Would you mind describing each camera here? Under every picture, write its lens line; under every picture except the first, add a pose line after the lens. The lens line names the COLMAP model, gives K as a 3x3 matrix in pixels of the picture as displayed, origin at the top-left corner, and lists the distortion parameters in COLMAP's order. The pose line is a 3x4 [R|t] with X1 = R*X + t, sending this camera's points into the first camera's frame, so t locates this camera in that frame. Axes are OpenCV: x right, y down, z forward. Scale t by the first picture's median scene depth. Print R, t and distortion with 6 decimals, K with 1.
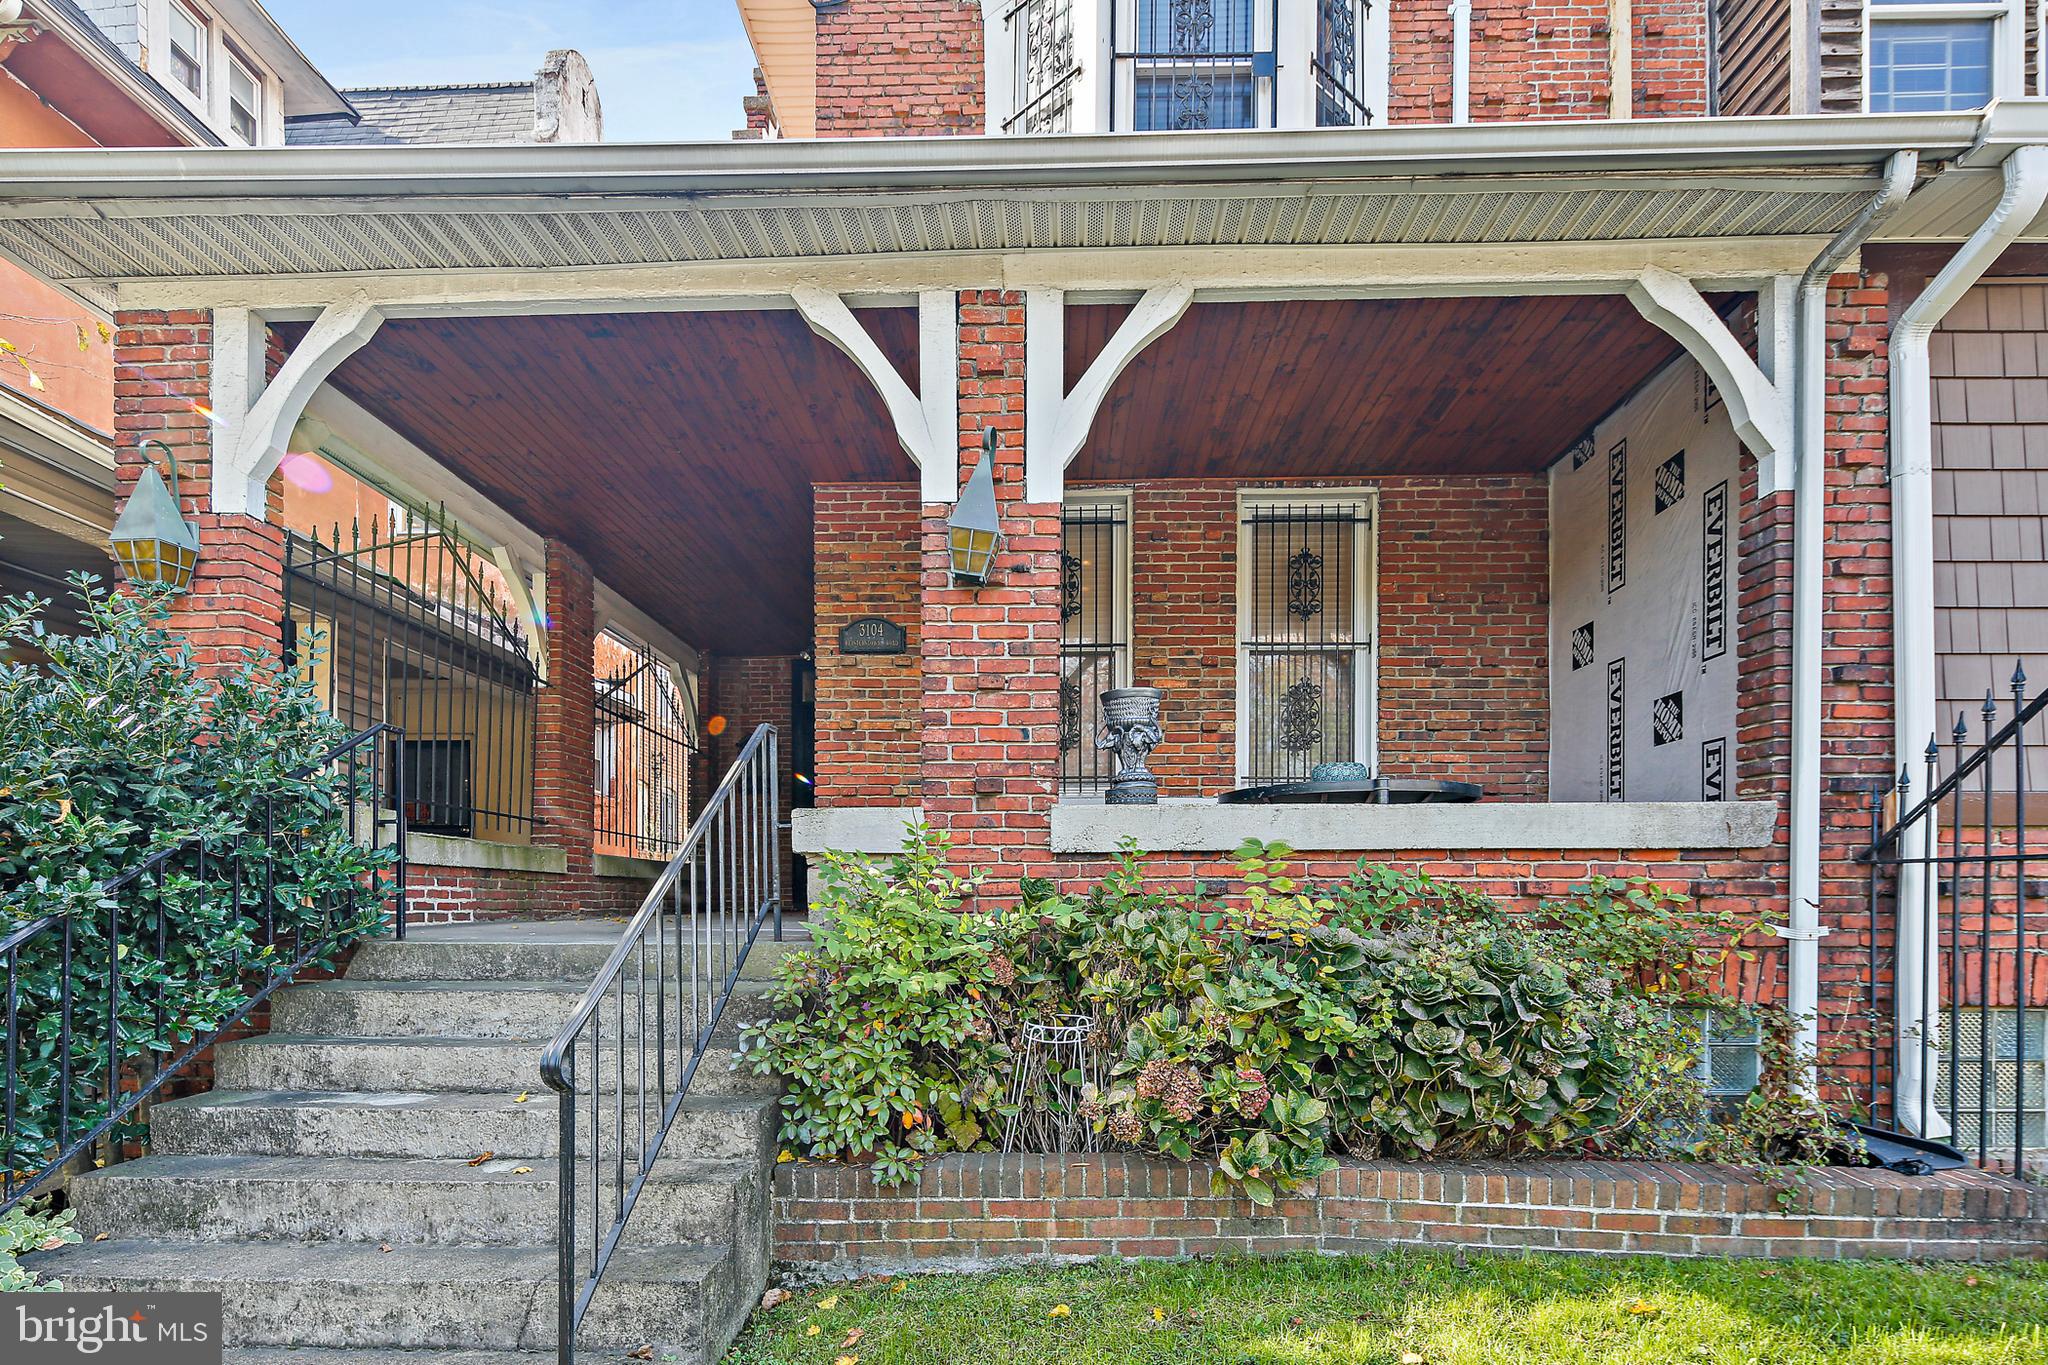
lens RADIAL K [[1011.8, 0, 1025.6], [0, 1011.8, 693.6], [0, 0, 1]] dist [-0.000987, -0.002341]
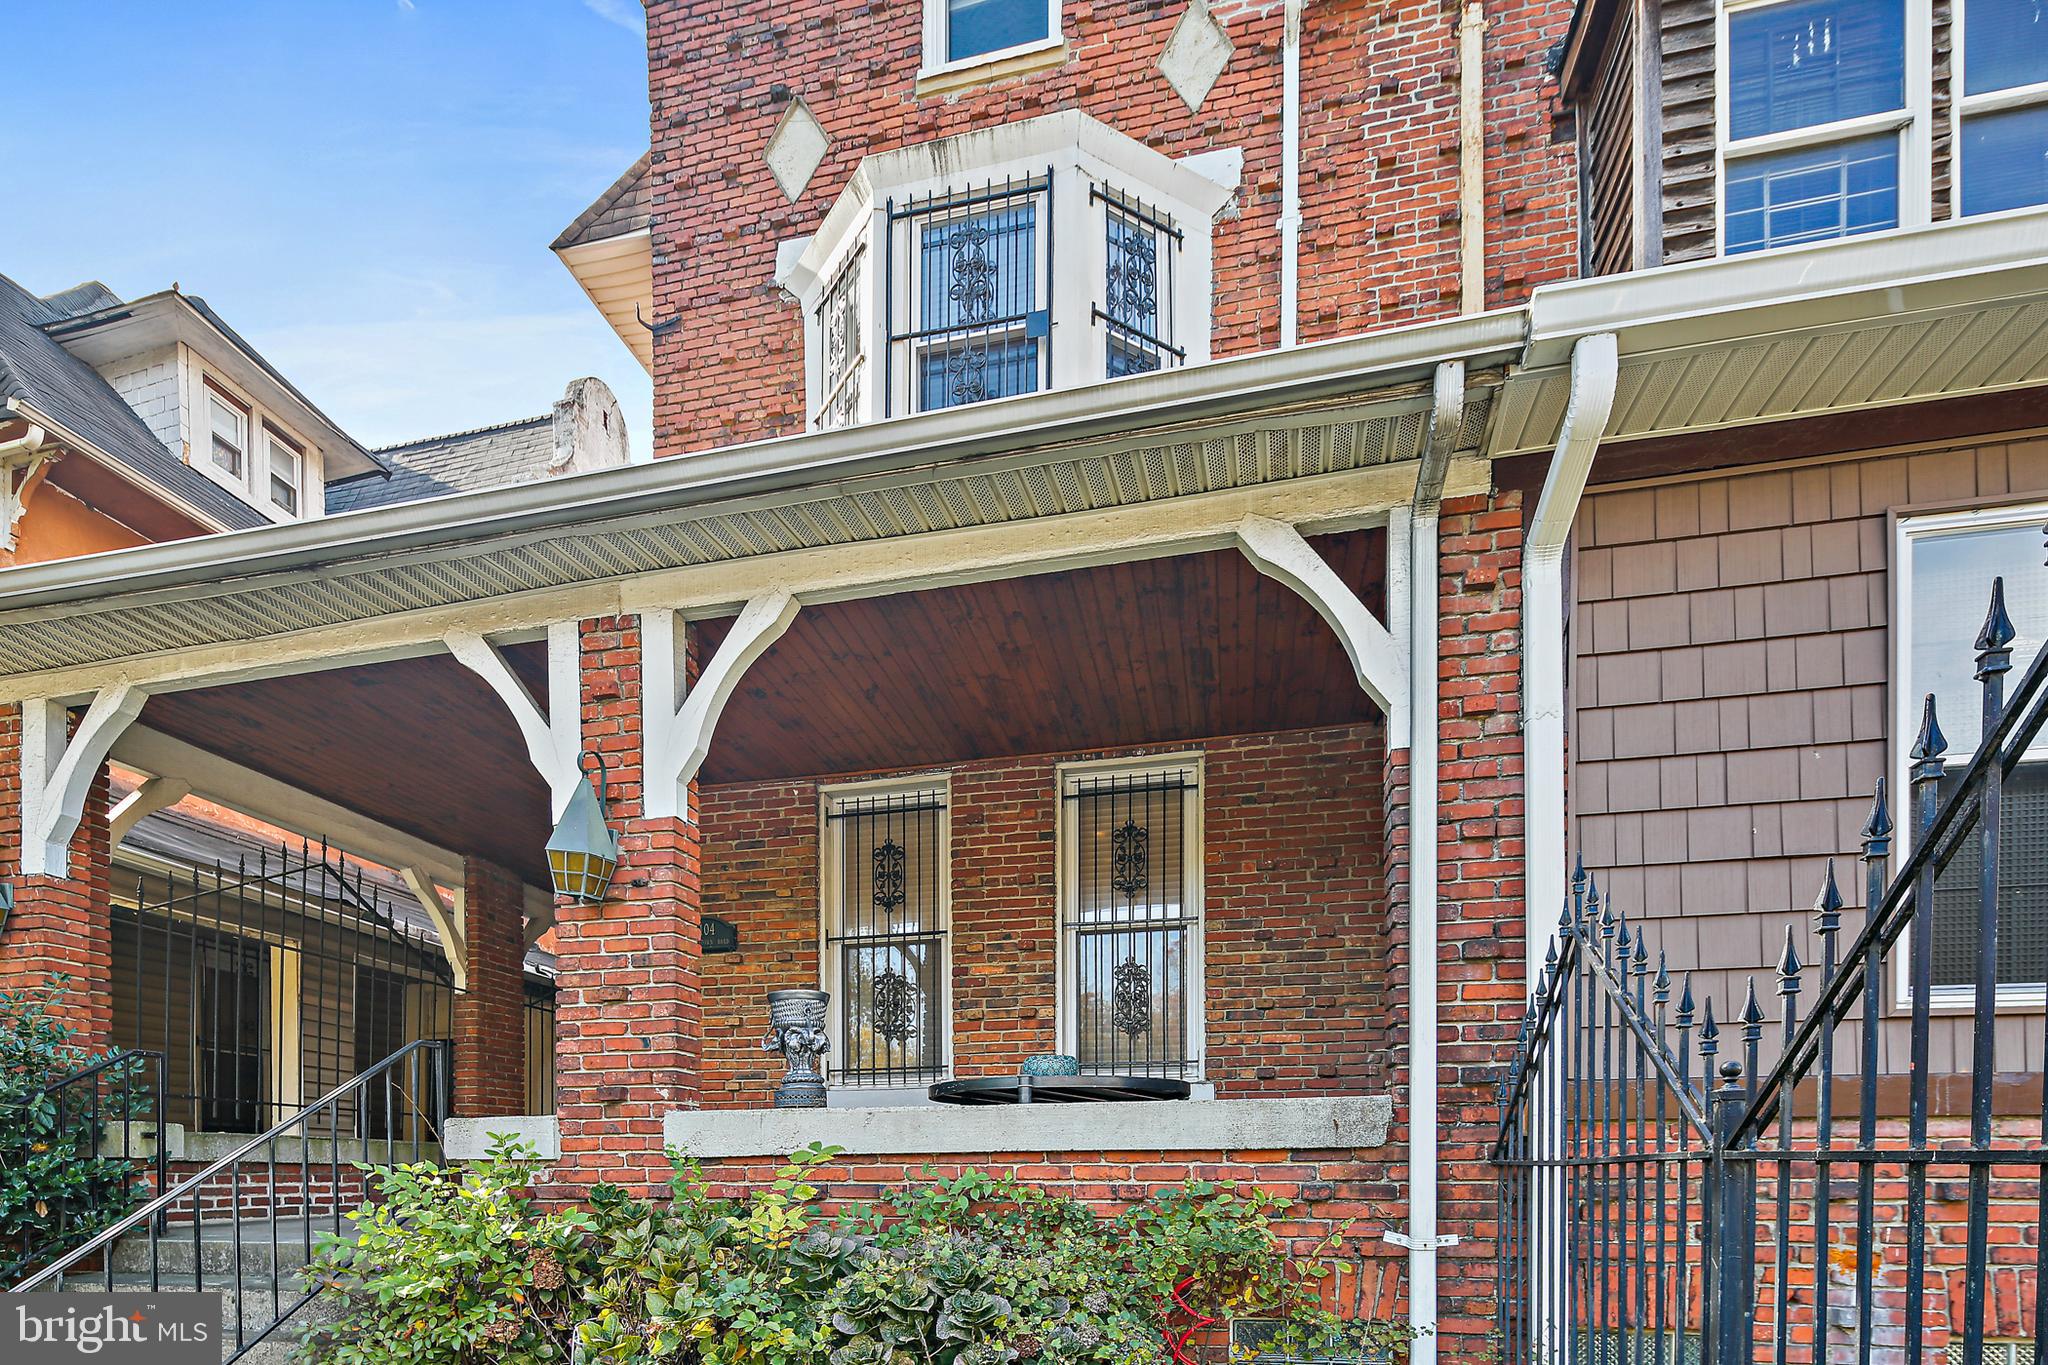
lens RADIAL K [[1043.6, 0, 974.3], [0, 1043.6, 963.3], [0, 0, 1]] dist [-0.000545, -0.002554]
pose [[0.980506, -0.043639, -0.191583, 0.380915], [0.044051, 0.999027, -0.002111, -0.017291], [0.191488, -0.006370, 0.981474, 0.011648]]
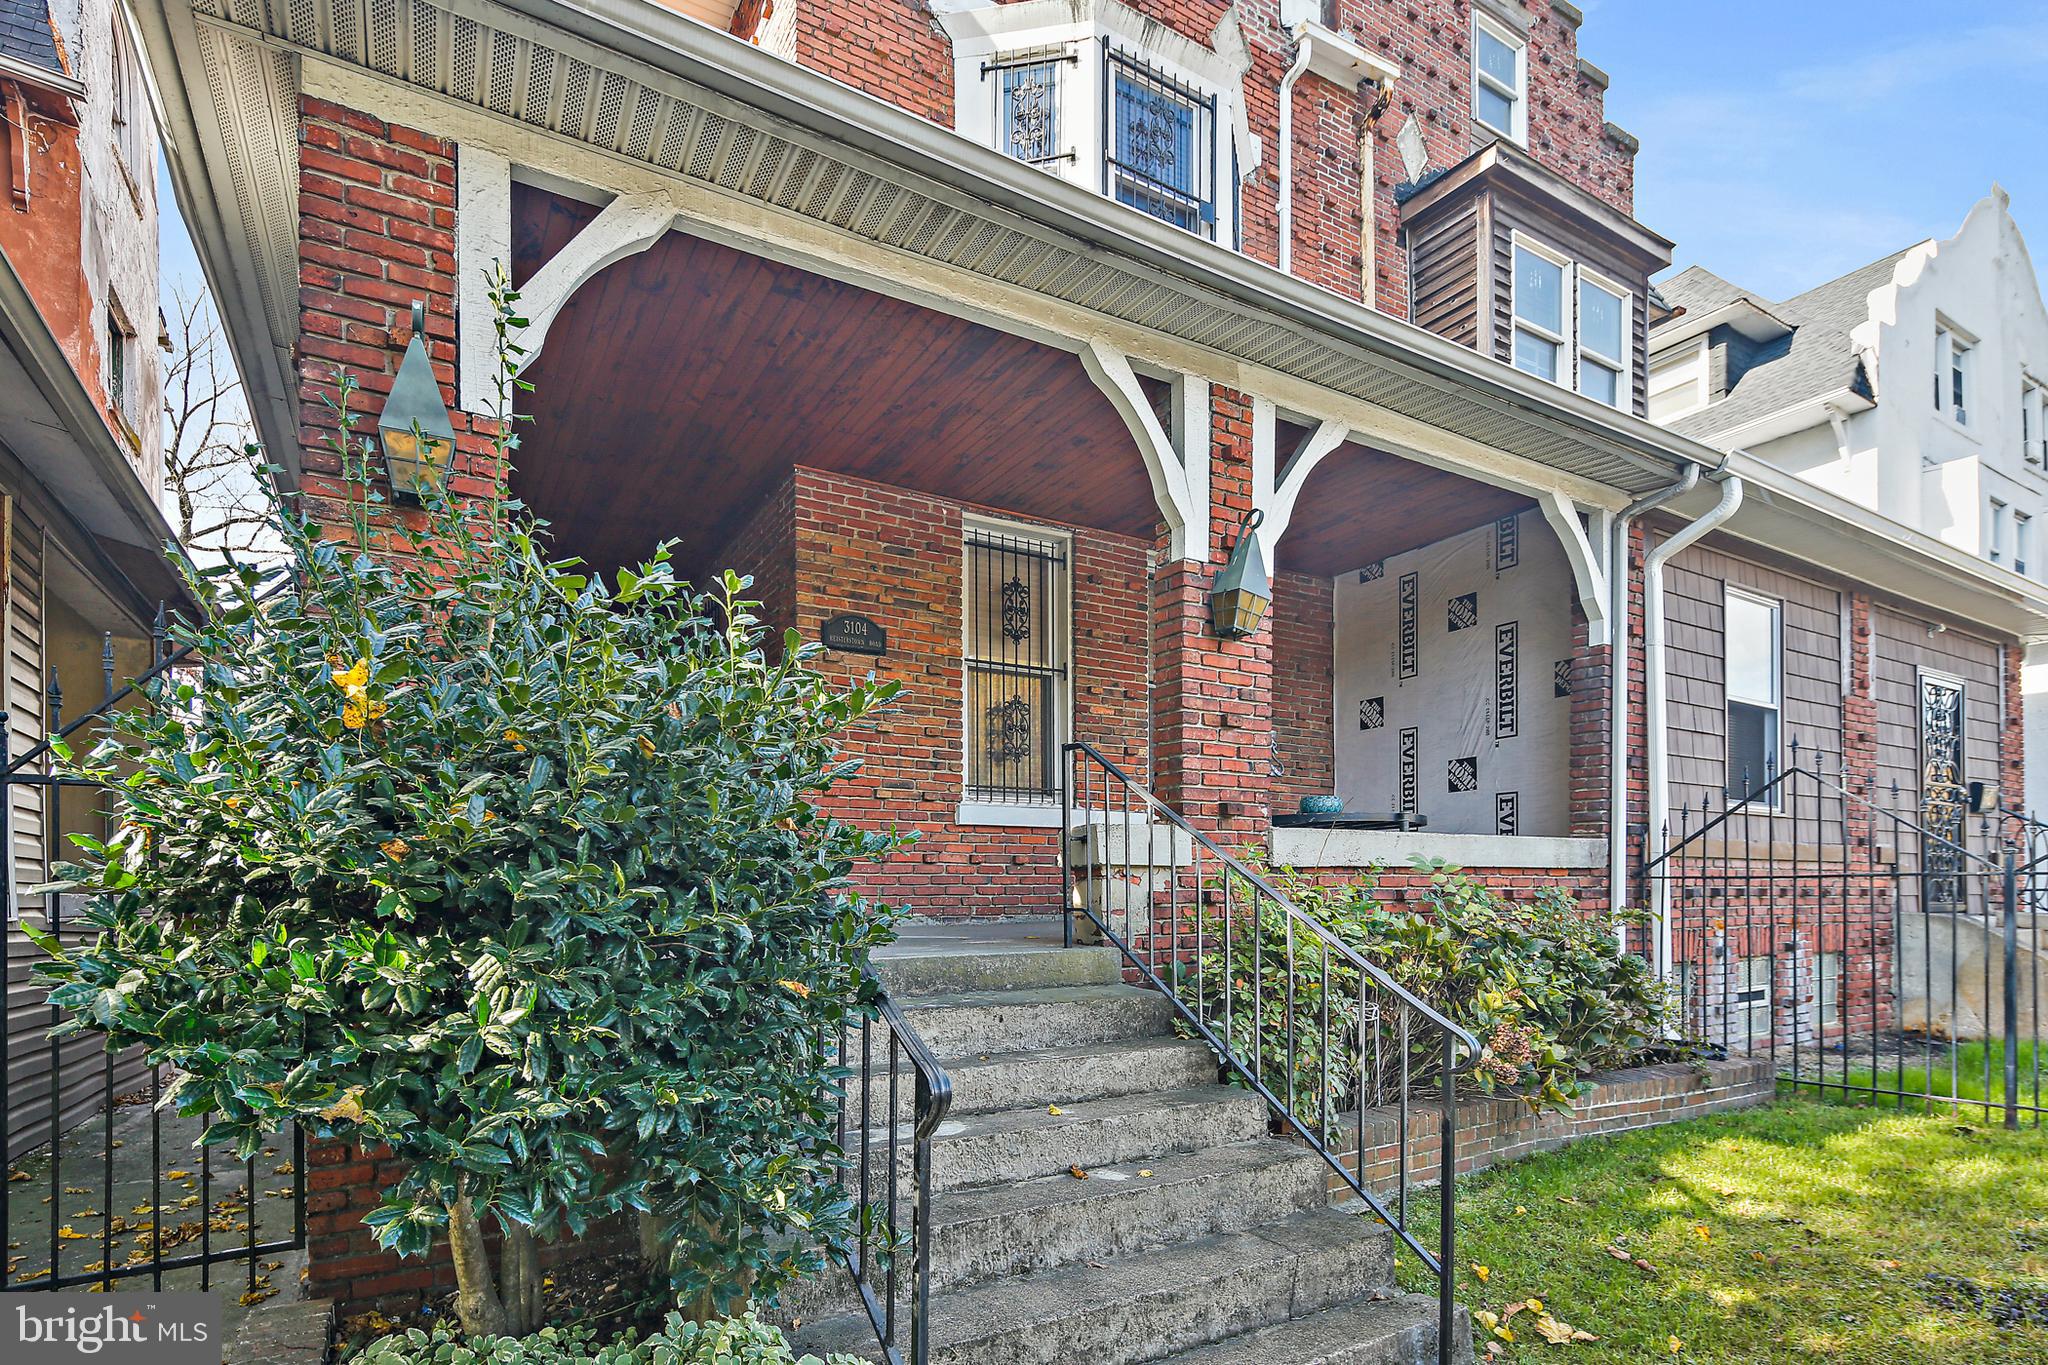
lens RADIAL K [[1017.2, 0, 1016.9], [0, 1017.2, 654.2], [0, 0, 1]] dist [-0.000379, -0.000370]
pose [[0.841946, 0.119847, 0.526084, -0.607036], [-0.104236, 0.992780, -0.059346, 0.005557], [-0.529398, -0.004871, 0.848360, 0.085442]]
